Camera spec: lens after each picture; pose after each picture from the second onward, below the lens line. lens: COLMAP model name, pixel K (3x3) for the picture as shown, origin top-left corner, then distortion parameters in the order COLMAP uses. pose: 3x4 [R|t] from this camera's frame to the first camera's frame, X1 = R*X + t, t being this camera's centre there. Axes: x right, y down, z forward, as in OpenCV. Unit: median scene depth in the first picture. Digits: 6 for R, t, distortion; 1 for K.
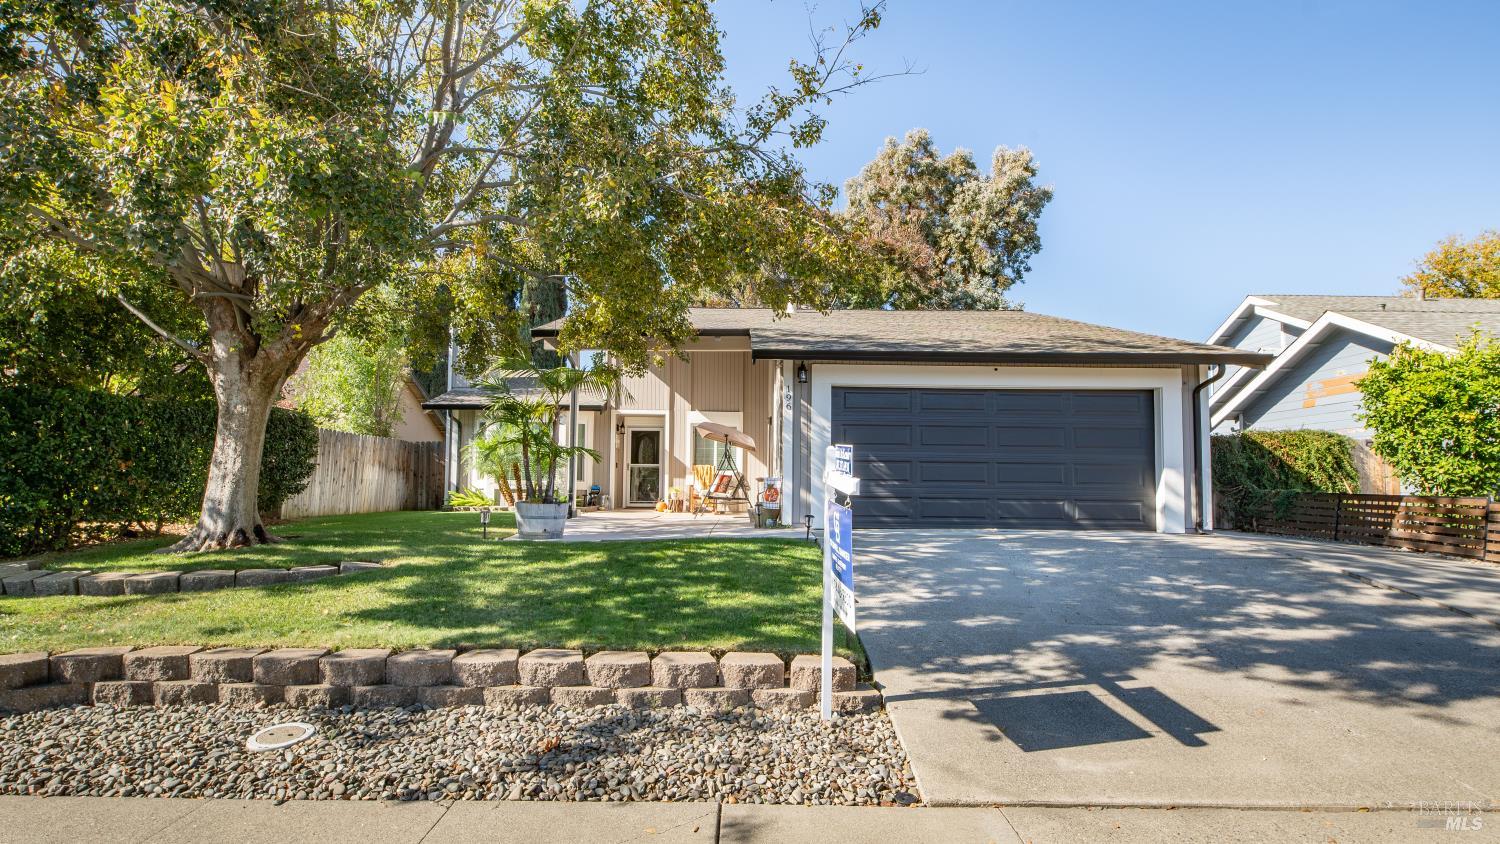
lens RADIAL K [[698.3, 0, 745.4], [0, 698.3, 446.5], [0, 0, 1]] dist [0.011654, -0.009819]
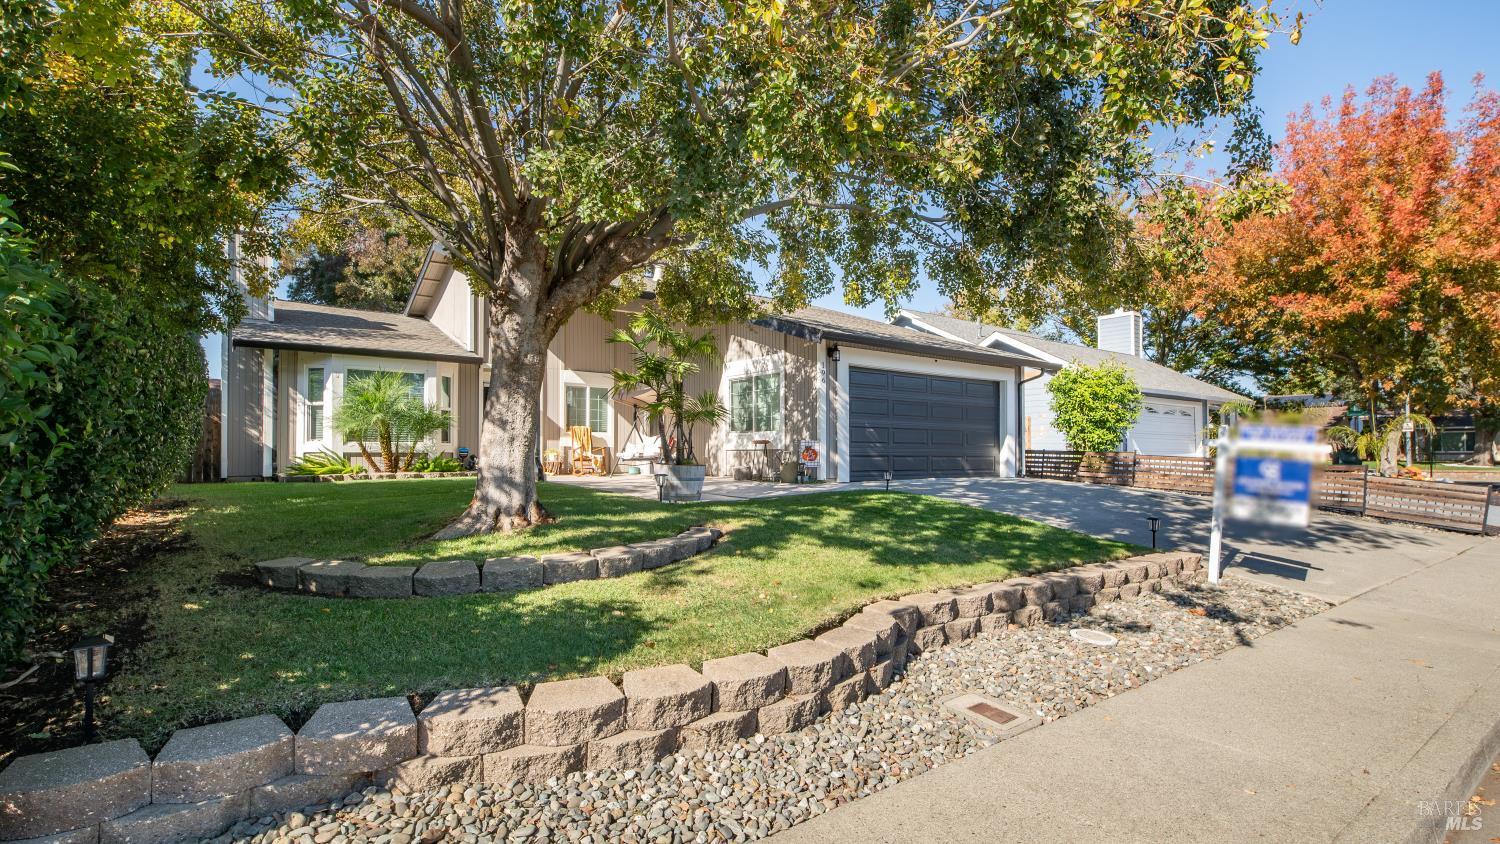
lens RADIAL K [[698.3, 0, 745.4], [0, 698.3, 446.5], [0, 0, 1]] dist [0.011654, -0.009819]
pose [[0.805419, -0.002699, 0.592699, -0.456587], [-0.030954, 0.998434, 0.046609, 0.002028], [-0.591897, -0.055886, 0.804074, 0.076829]]
